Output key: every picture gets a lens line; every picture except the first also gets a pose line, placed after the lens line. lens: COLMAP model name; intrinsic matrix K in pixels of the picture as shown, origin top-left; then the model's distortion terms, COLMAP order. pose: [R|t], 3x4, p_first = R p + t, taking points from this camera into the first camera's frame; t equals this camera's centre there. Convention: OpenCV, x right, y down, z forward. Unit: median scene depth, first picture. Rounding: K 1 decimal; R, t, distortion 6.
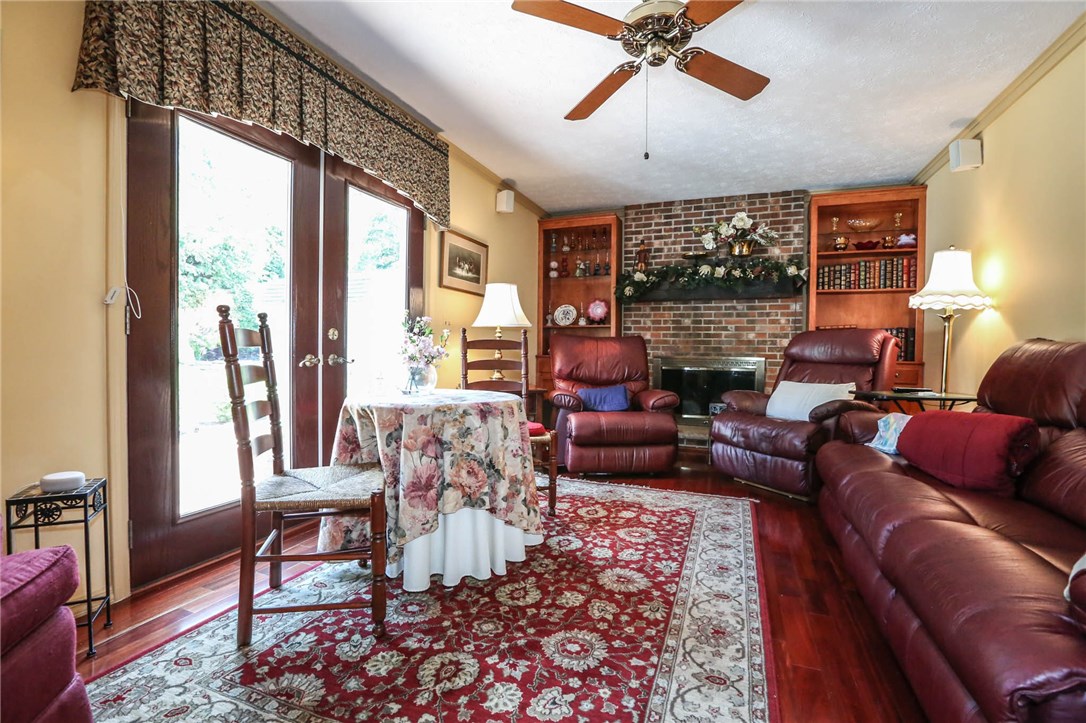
lens RADIAL K [[495.7, 0, 543.3], [0, 495.7, 362.9], [0, 0, 1]] dist [-0.024147, 0.005974]
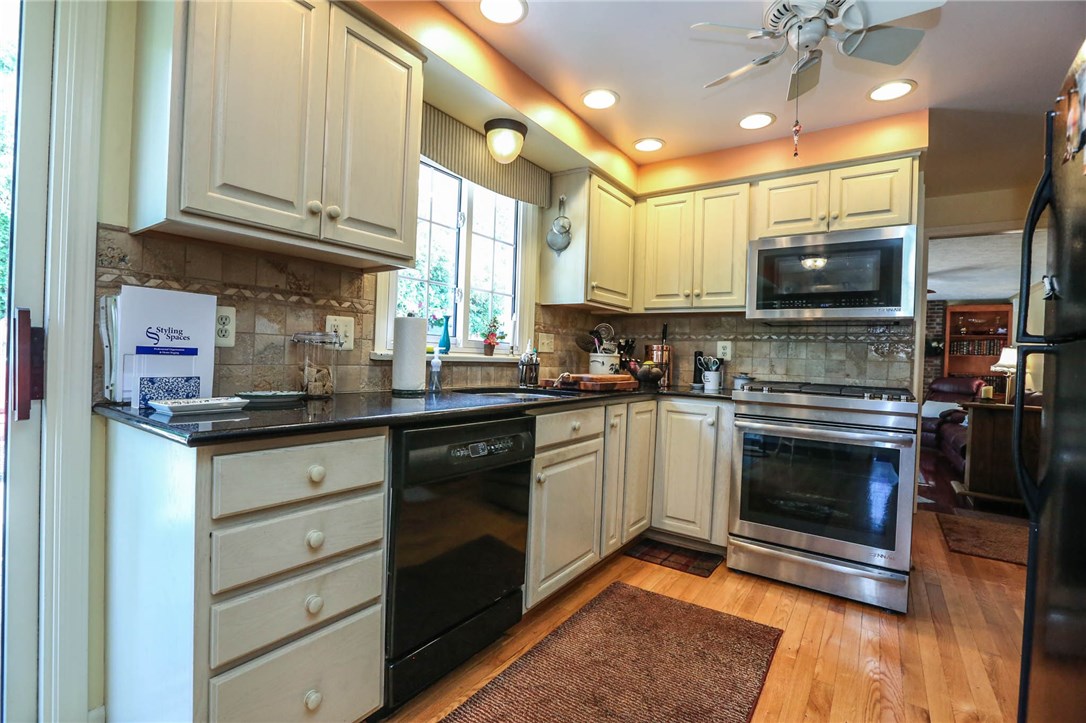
lens RADIAL K [[495.7, 0, 540.8], [0, 495.7, 358.0], [0, 0, 1]] dist [-0.024147, 0.005974]
pose [[0.973408, 0.027846, -0.227381, -0.587169], [-0.034945, 0.999017, -0.027257, -0.027575], [0.226398, 0.034478, 0.973424, -1.272996]]
